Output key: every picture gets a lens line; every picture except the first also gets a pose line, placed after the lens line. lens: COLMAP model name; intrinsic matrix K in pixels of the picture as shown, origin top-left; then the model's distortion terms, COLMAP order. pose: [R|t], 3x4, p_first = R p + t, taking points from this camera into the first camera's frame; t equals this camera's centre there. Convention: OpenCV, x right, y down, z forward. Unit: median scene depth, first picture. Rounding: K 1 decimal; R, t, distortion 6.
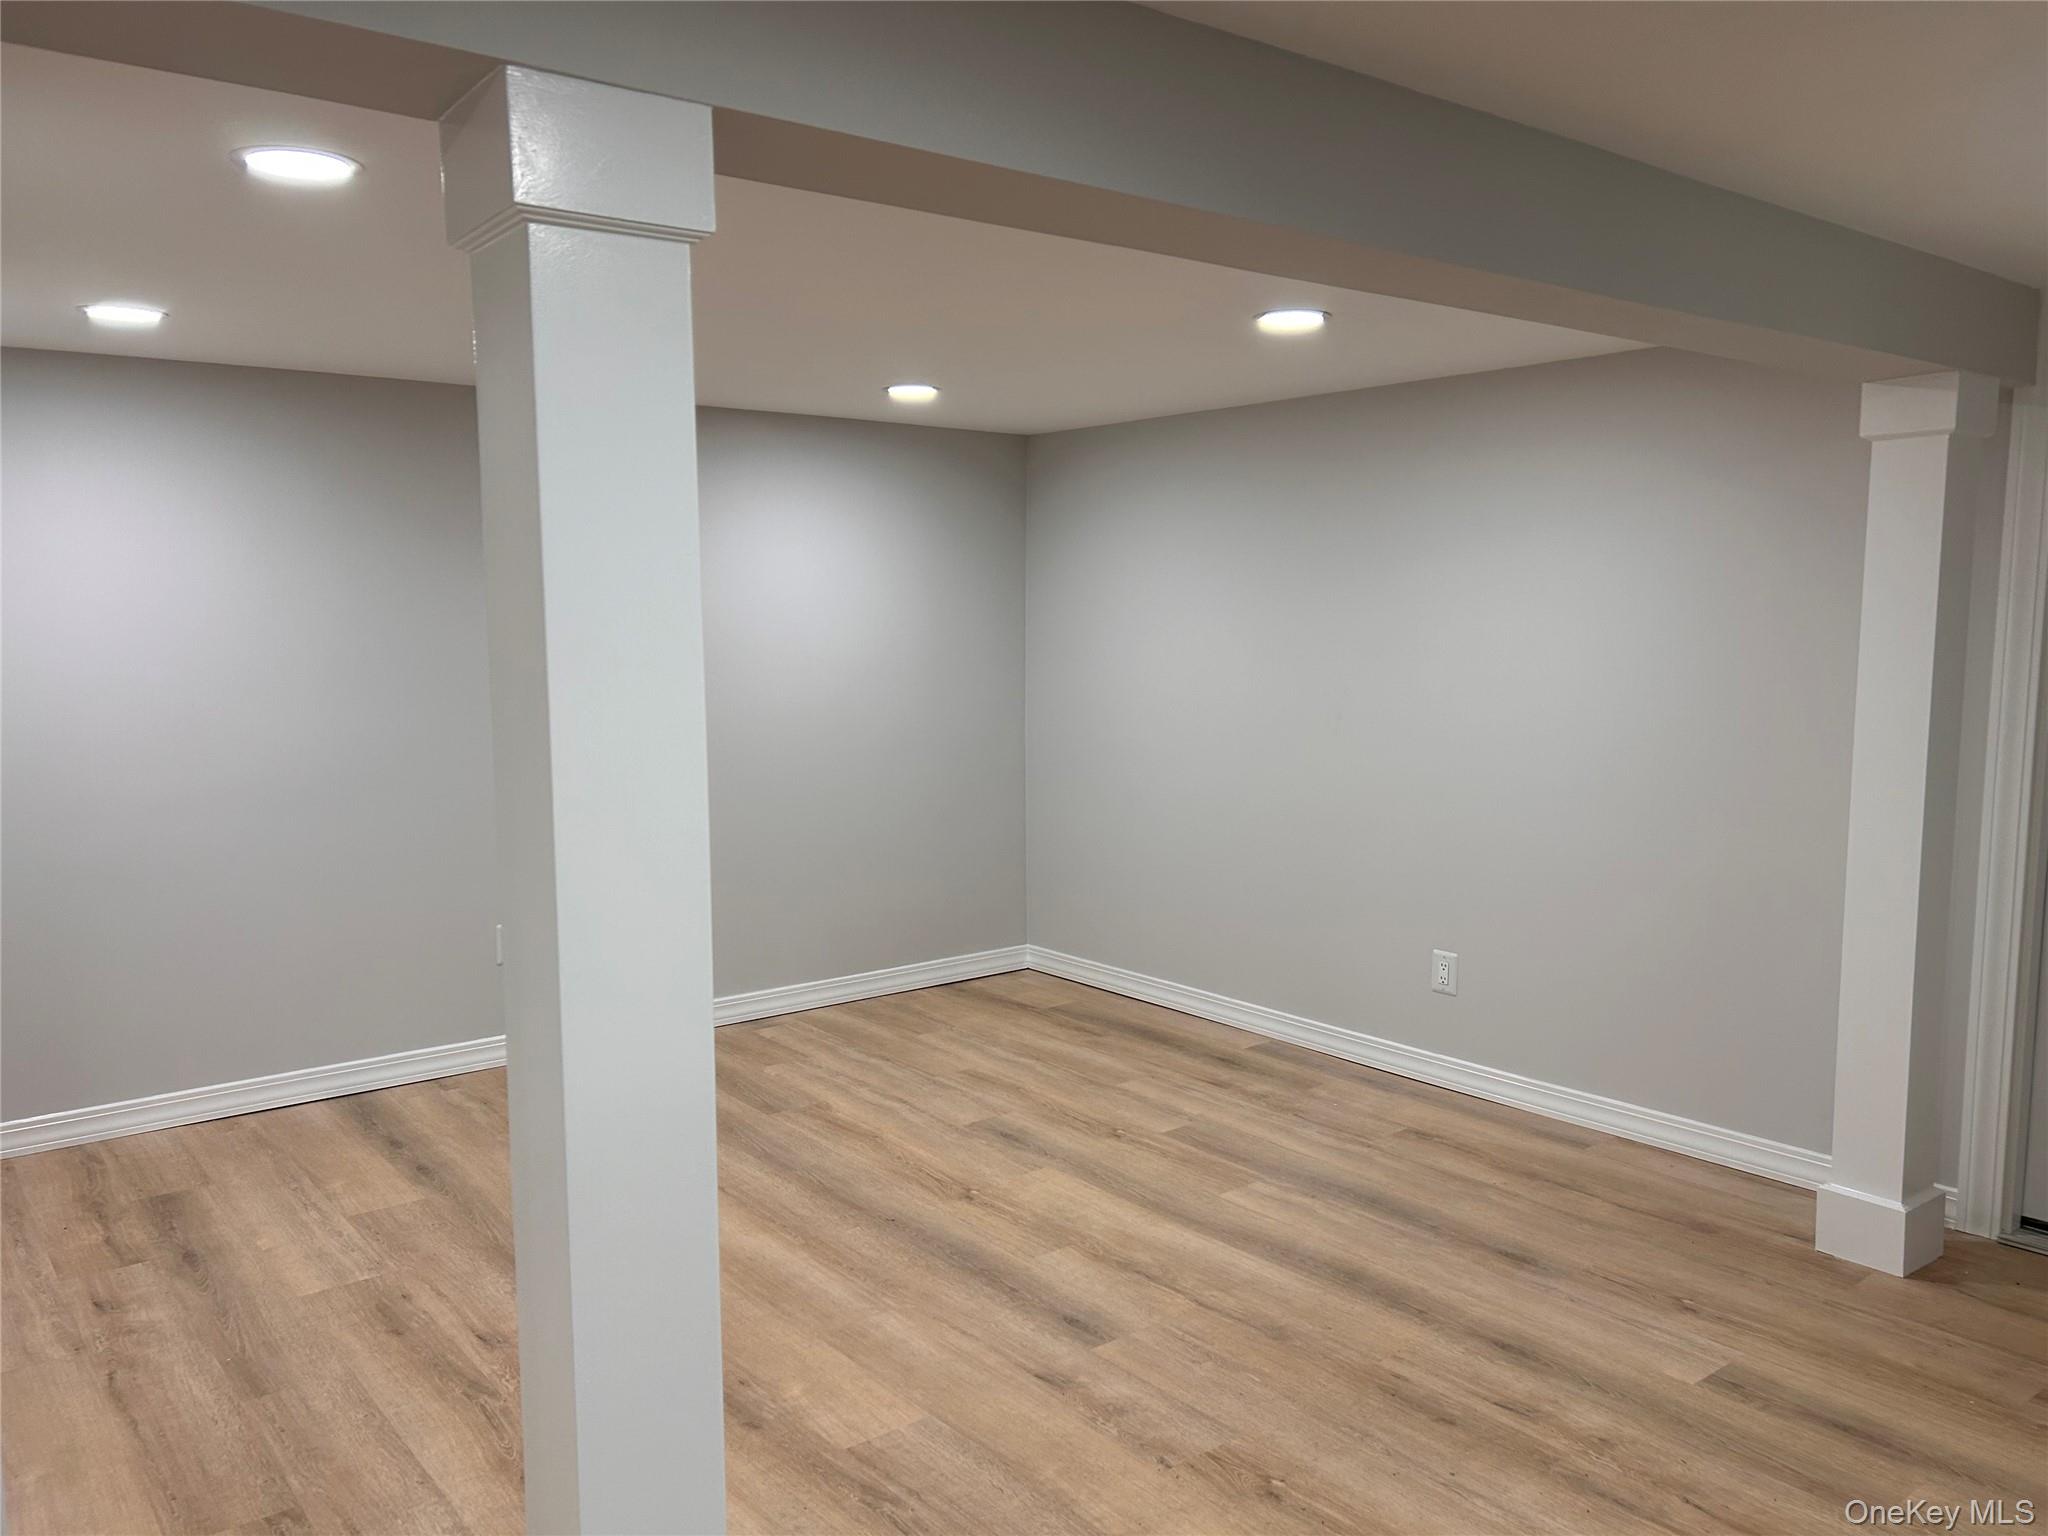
lens RADIAL K [[1568.2, 0, 1024.0], [0, 1568.2, 768.0], [0, 0, 1]] dist [0.098560, -0.117601]
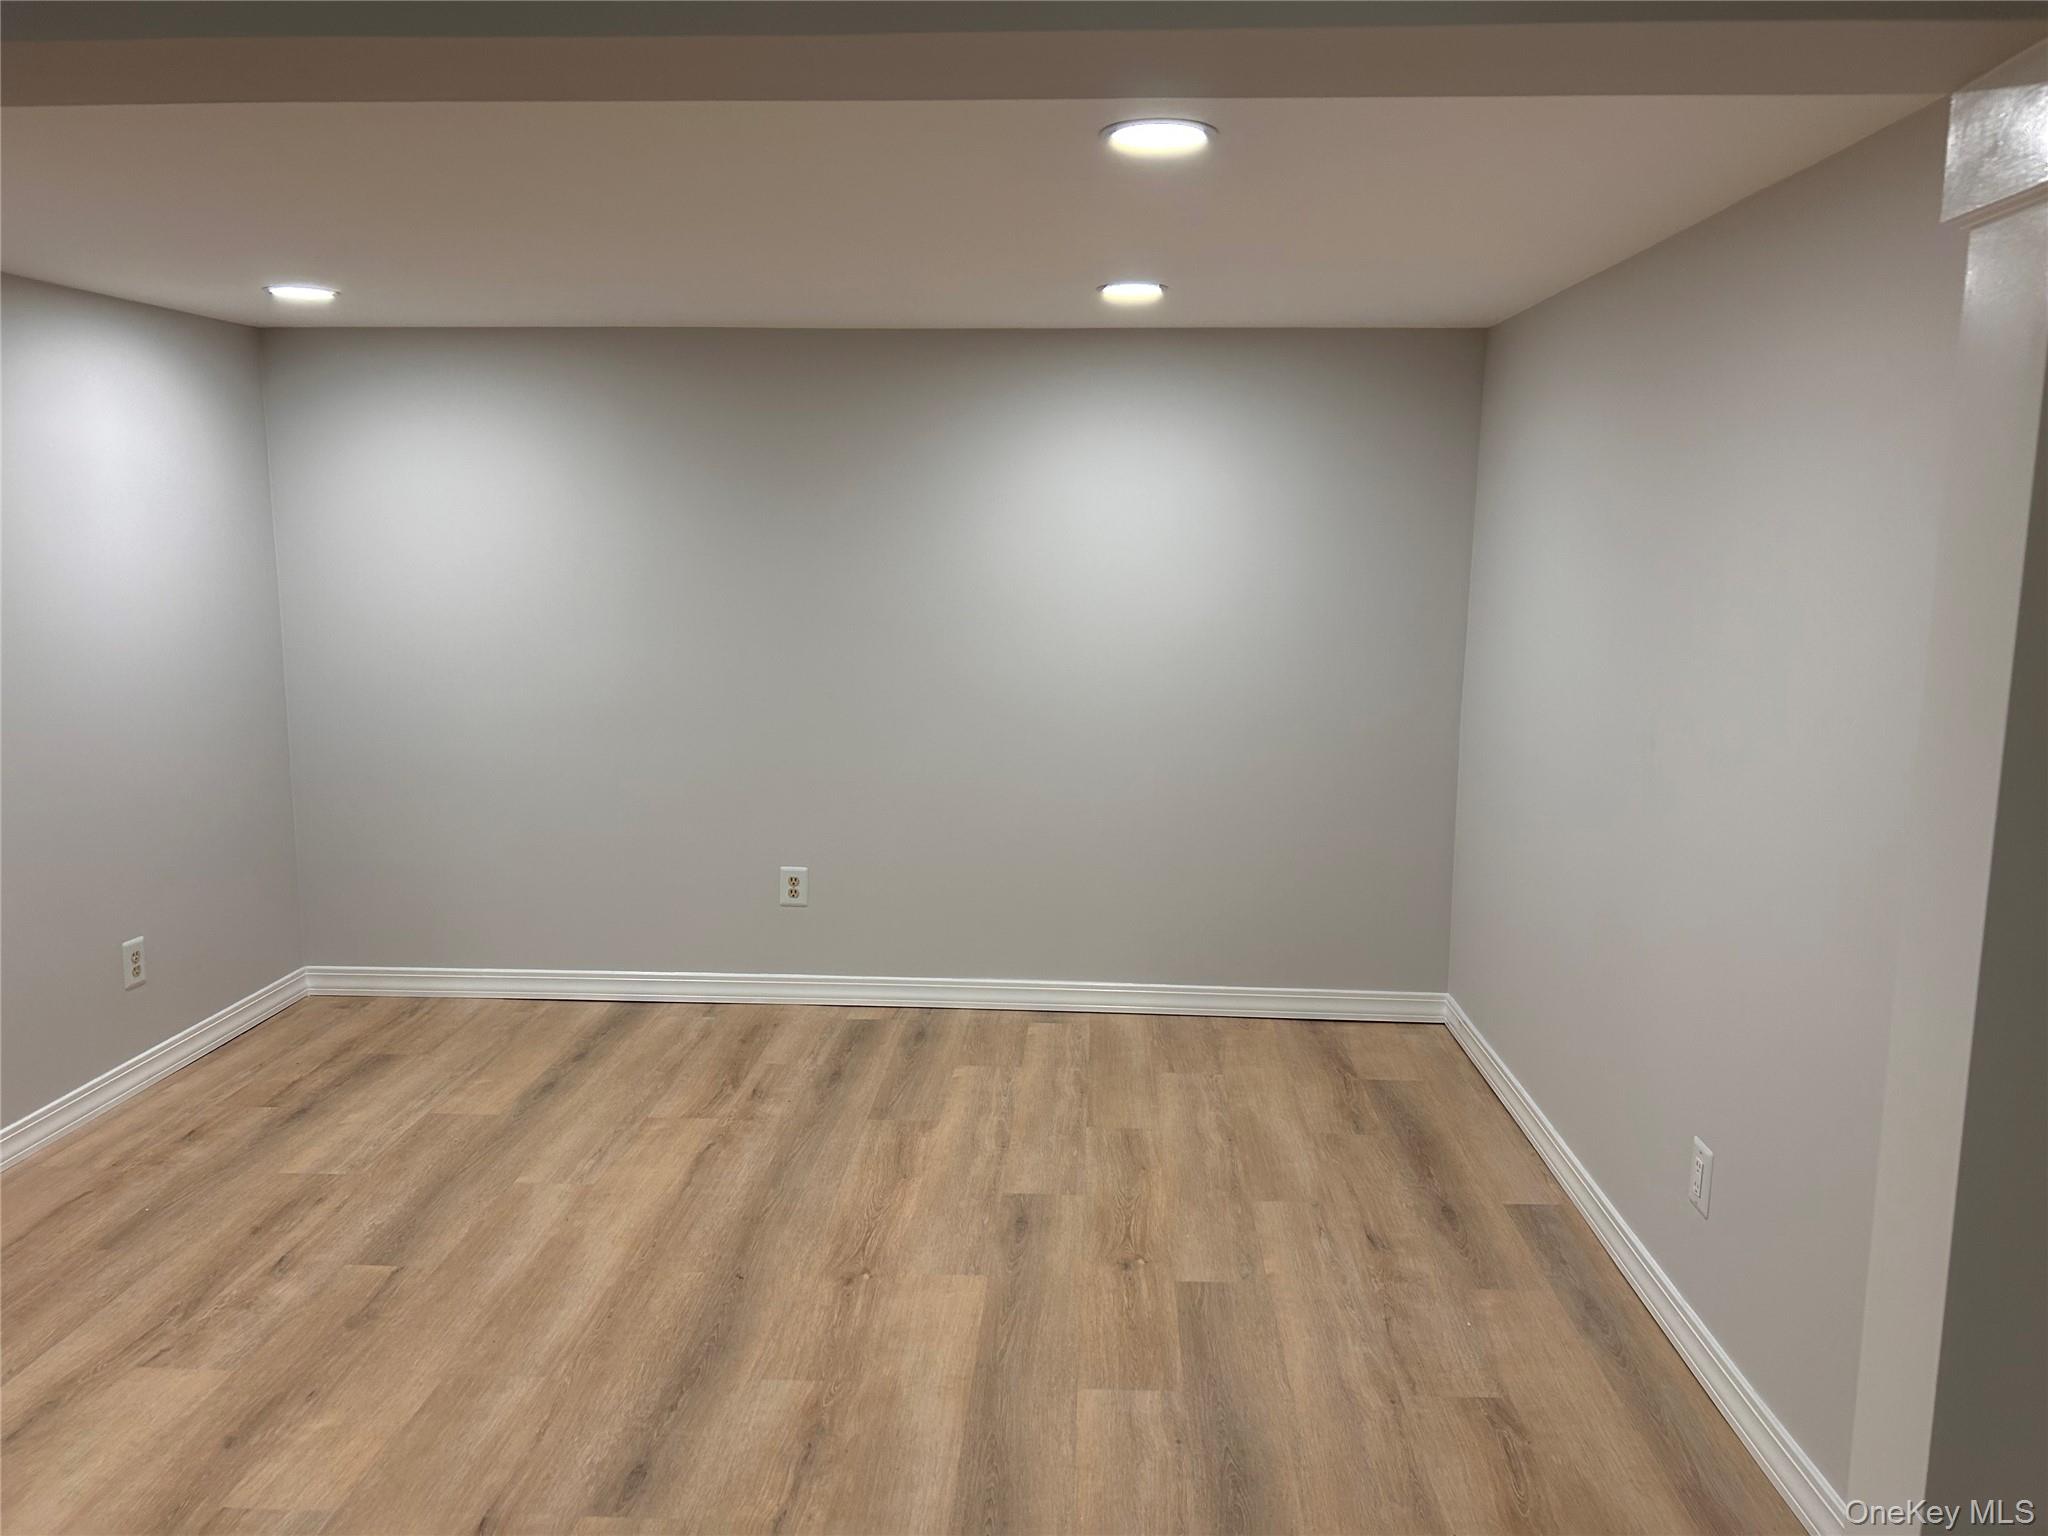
lens RADIAL K [[1568.2, 0, 1024.0], [0, 1568.2, 768.0], [0, 0, 1]] dist [0.098560, -0.117601]
pose [[0.747740, 0.108798, -0.655017, 0.491374], [-0.077905, 0.994046, 0.076176, -0.058657], [0.659405, -0.005931, 0.751764, 0.391993]]
